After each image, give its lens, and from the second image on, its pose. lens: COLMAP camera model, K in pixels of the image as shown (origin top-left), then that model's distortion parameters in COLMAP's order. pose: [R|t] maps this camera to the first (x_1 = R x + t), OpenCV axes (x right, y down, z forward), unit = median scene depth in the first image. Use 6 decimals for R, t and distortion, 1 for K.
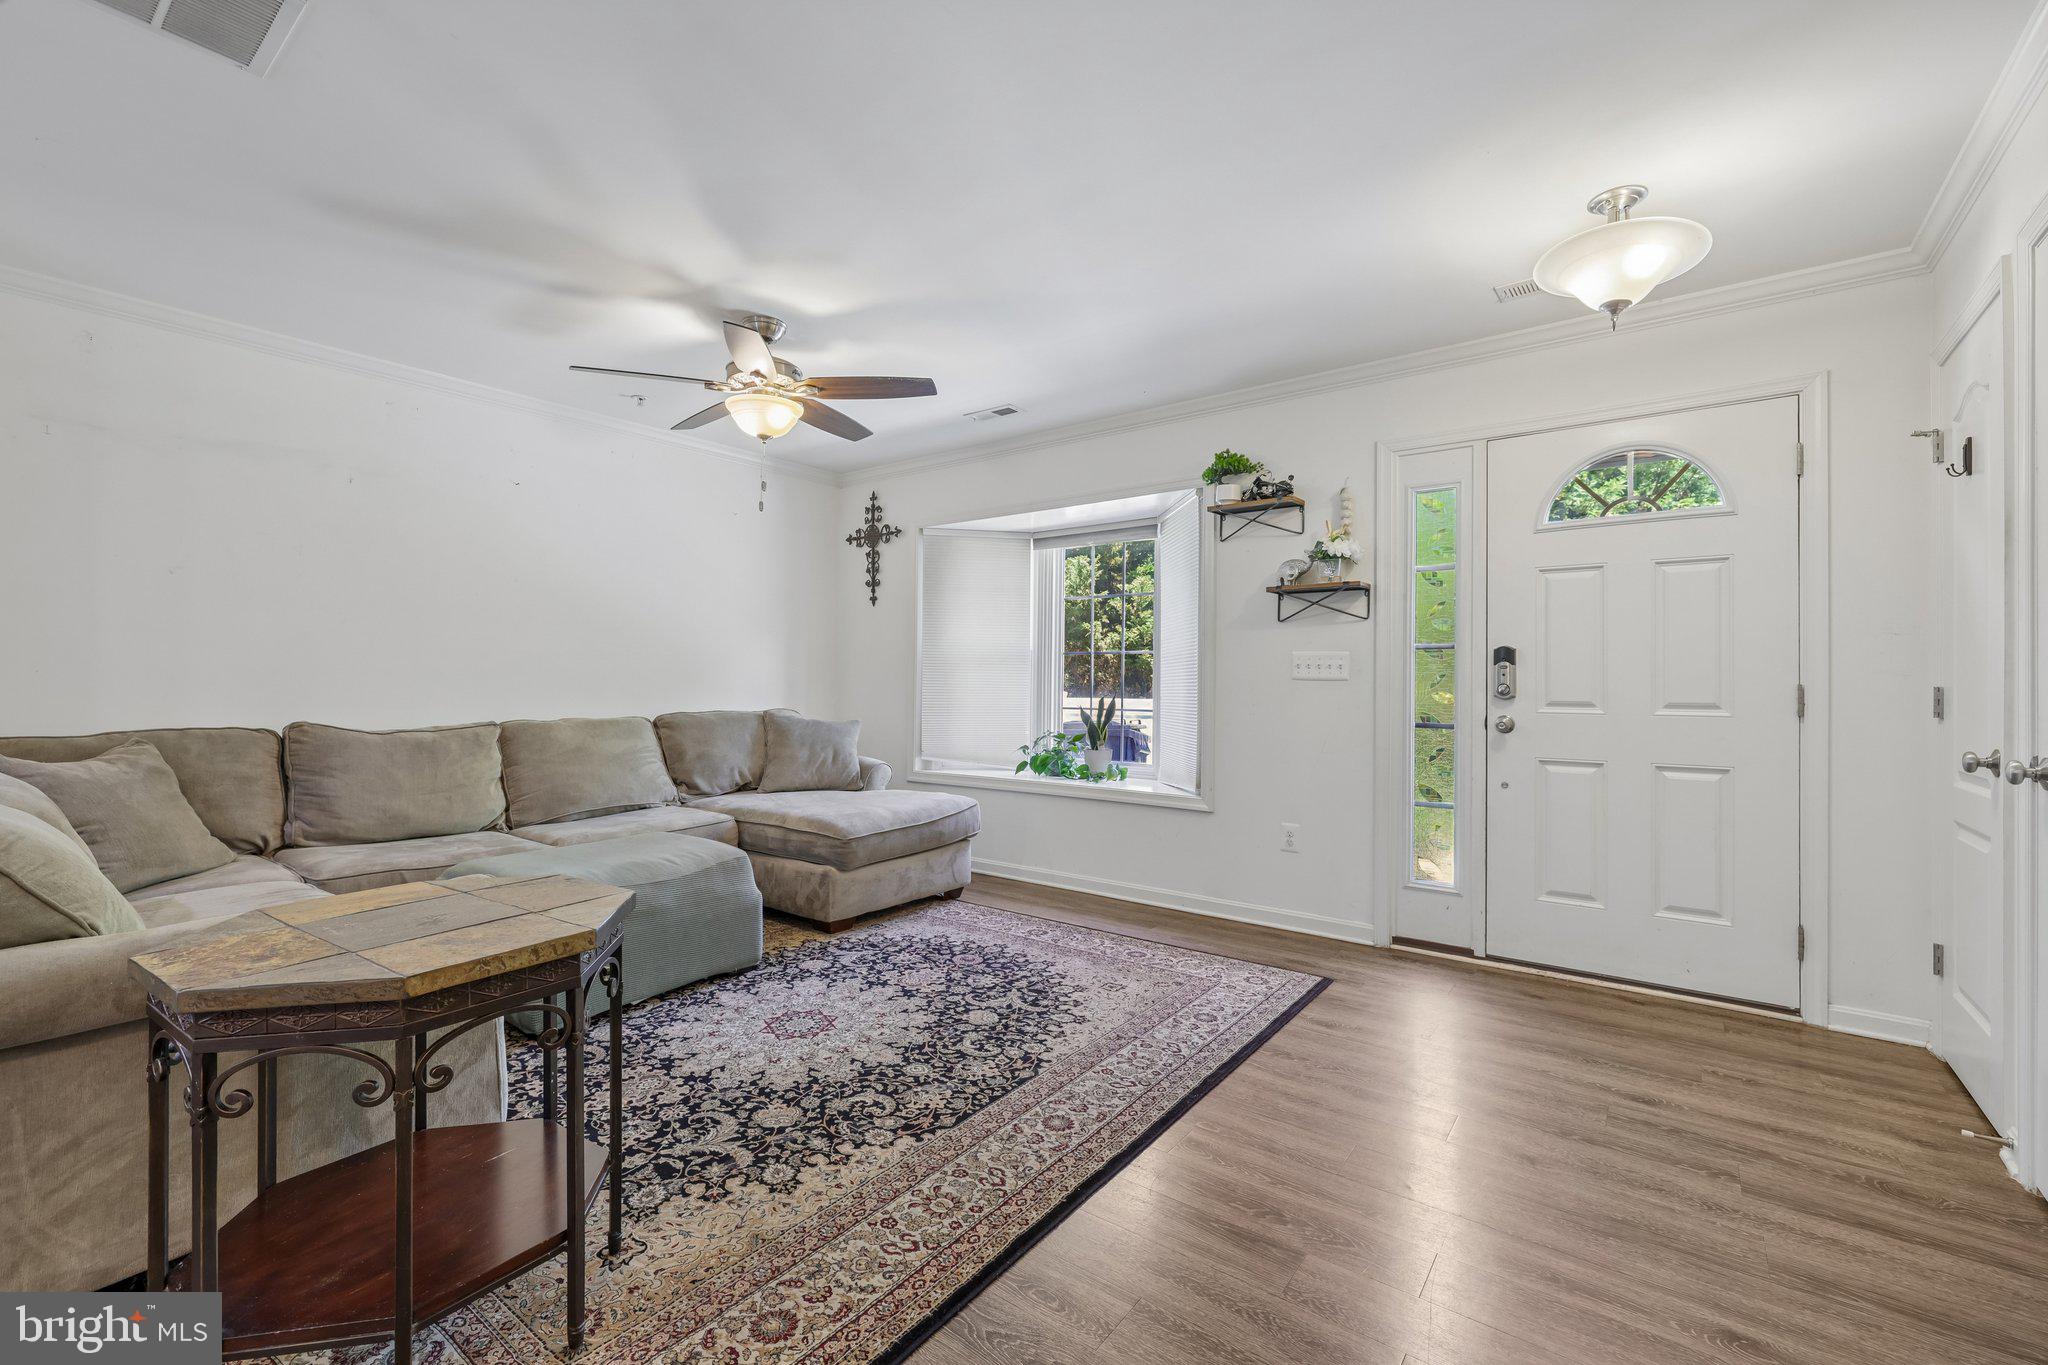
lens RADIAL K [[865.7, 0, 1007.0], [0, 865.7, 675.9], [0, 0, 1]] dist [0.000743, 0.000369]
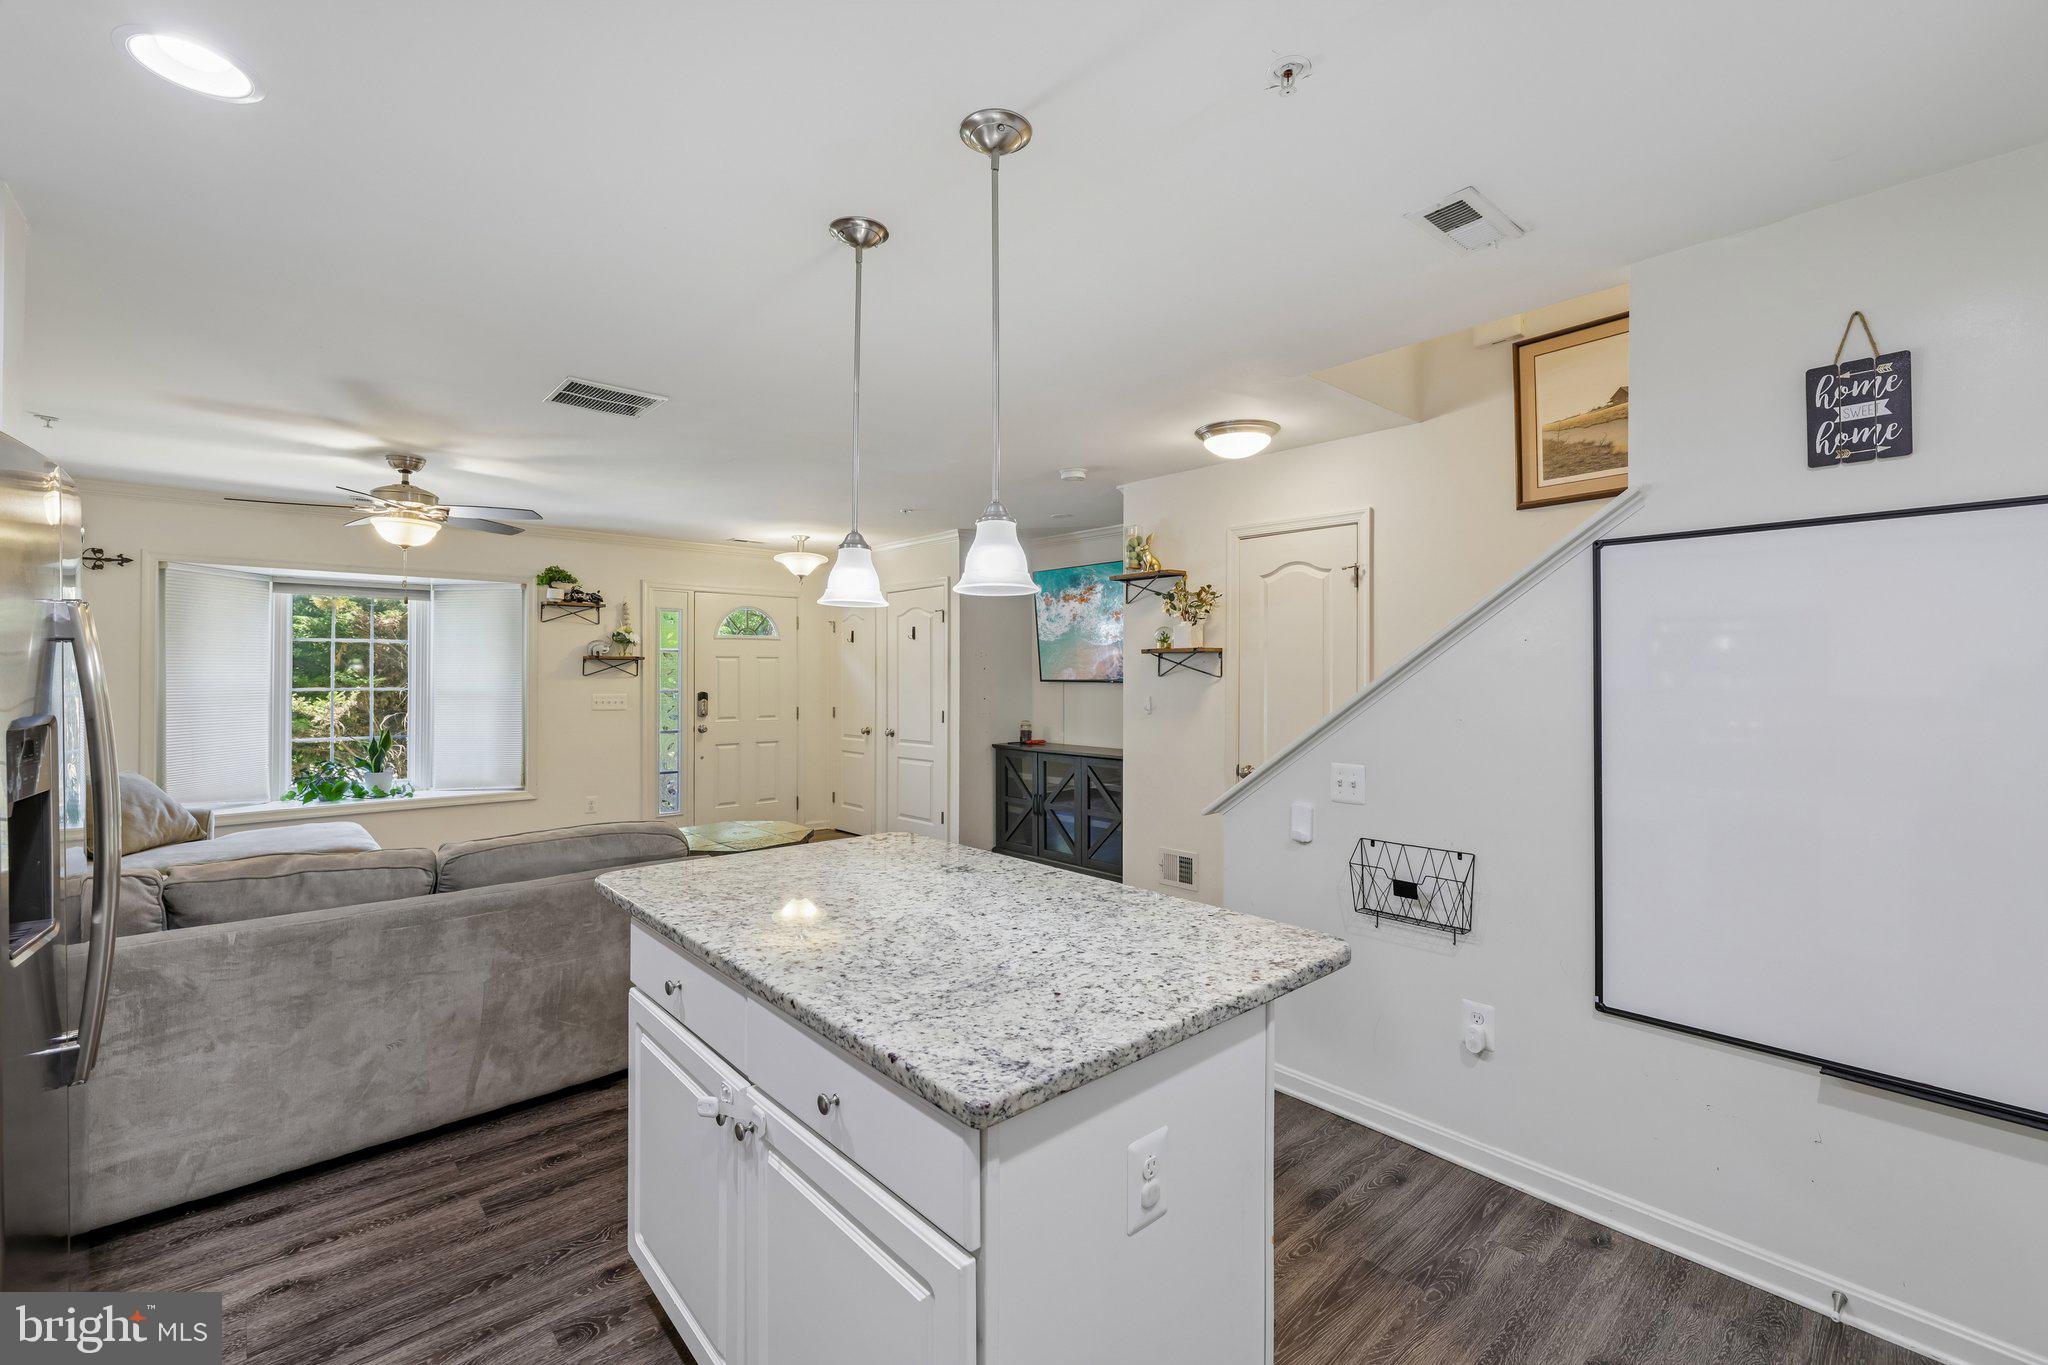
lens RADIAL K [[865.7, 0, 1025.4], [0, 865.7, 671.7], [0, 0, 1]] dist [0.000743, 0.000369]
pose [[0.173929, -0.005664, 0.984742, -1.473811], [-0.009643, 0.999926, 0.007454, -0.114627], [-0.984711, -0.010793, 0.173862, -0.150633]]
